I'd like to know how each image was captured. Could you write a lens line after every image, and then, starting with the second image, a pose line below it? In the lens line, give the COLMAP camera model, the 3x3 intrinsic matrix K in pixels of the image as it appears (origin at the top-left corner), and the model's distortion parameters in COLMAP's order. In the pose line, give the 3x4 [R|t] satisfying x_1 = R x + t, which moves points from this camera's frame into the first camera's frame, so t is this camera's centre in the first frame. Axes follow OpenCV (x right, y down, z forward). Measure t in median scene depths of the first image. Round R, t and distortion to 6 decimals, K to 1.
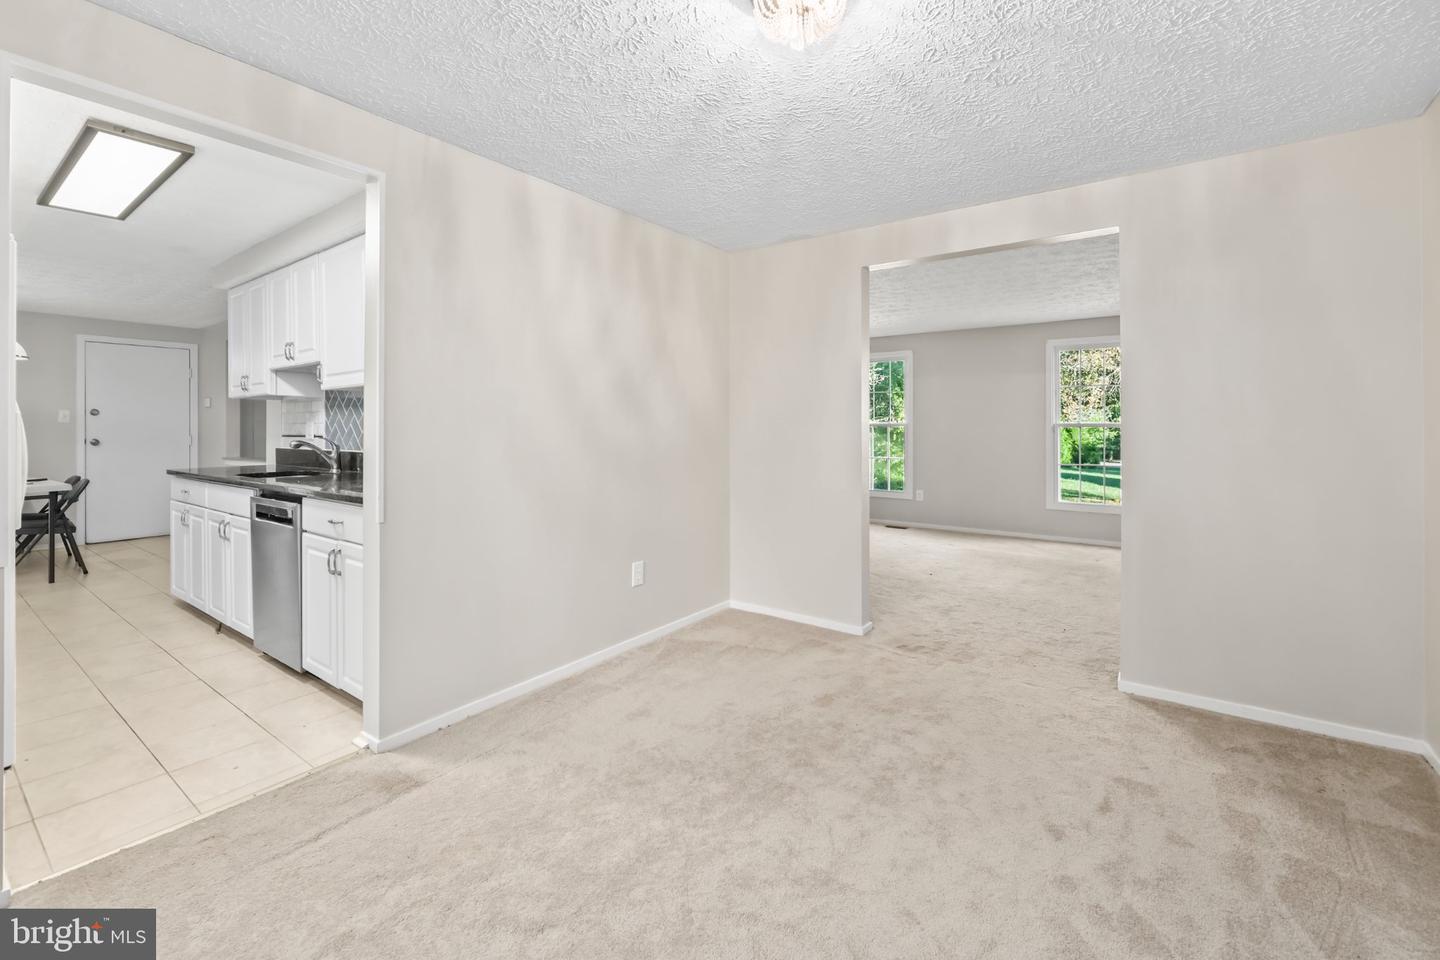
lens RADIAL K [[611.7, 0, 722.2], [0, 611.7, 427.7], [0, 0, 1]] dist [0.000146, 0.000009]
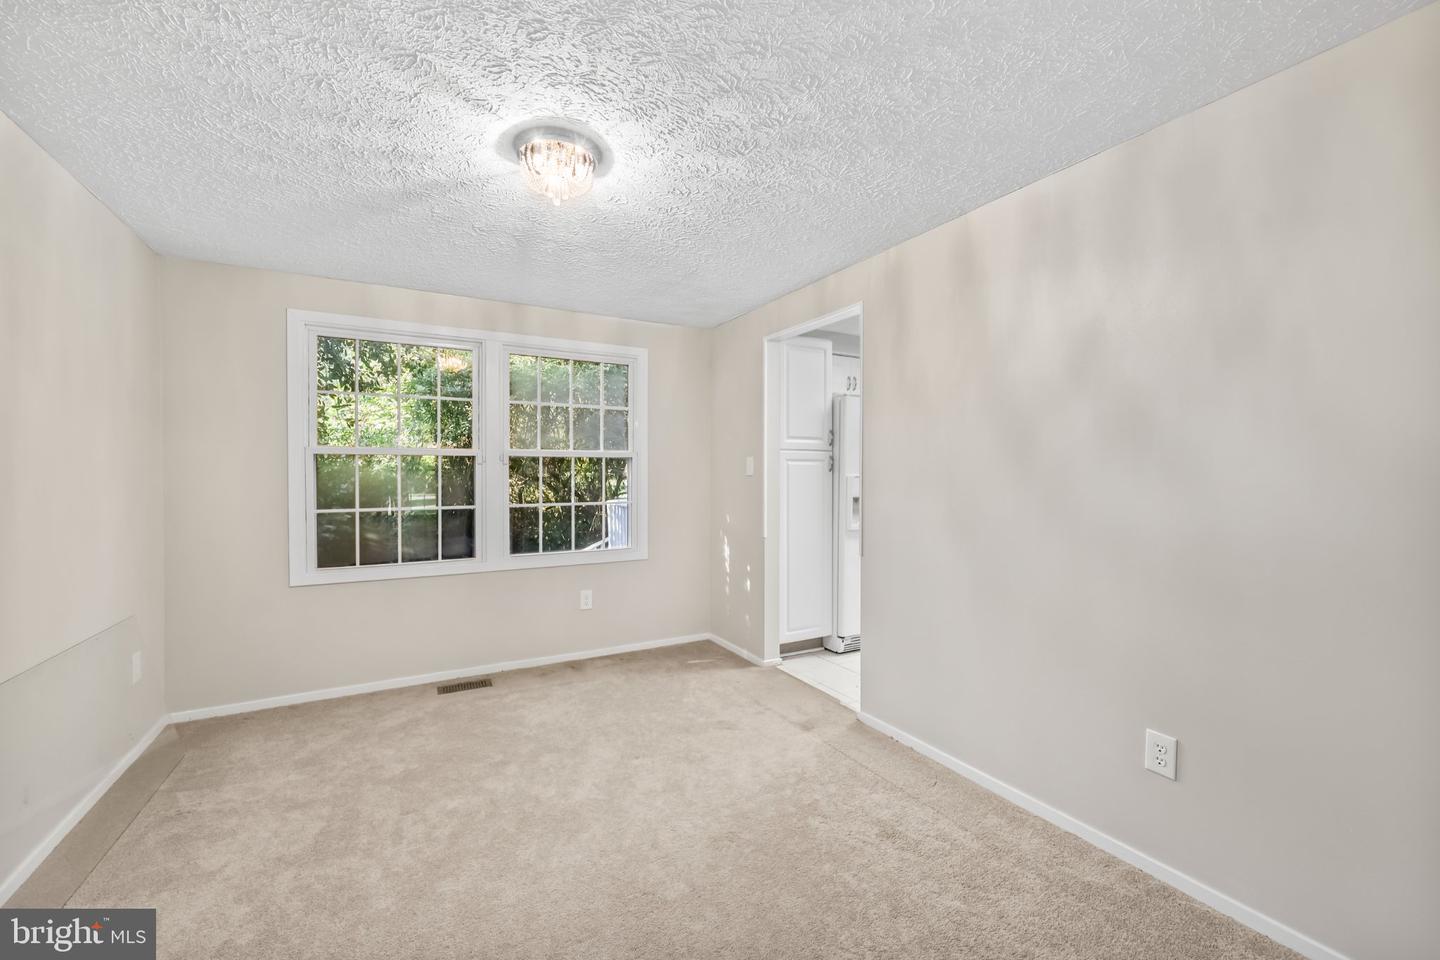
lens RADIAL K [[595.1, 0, 720.0], [0, 595.1, 480.0], [0, 0, 1]] dist [0.000381, -0.000011]
pose [[-0.422912, 0.017182, -0.906008, 0.653767], [0.003255, 0.999843, 0.017443, -0.033221], [0.906165, 0.004428, -0.422902, 1.050281]]
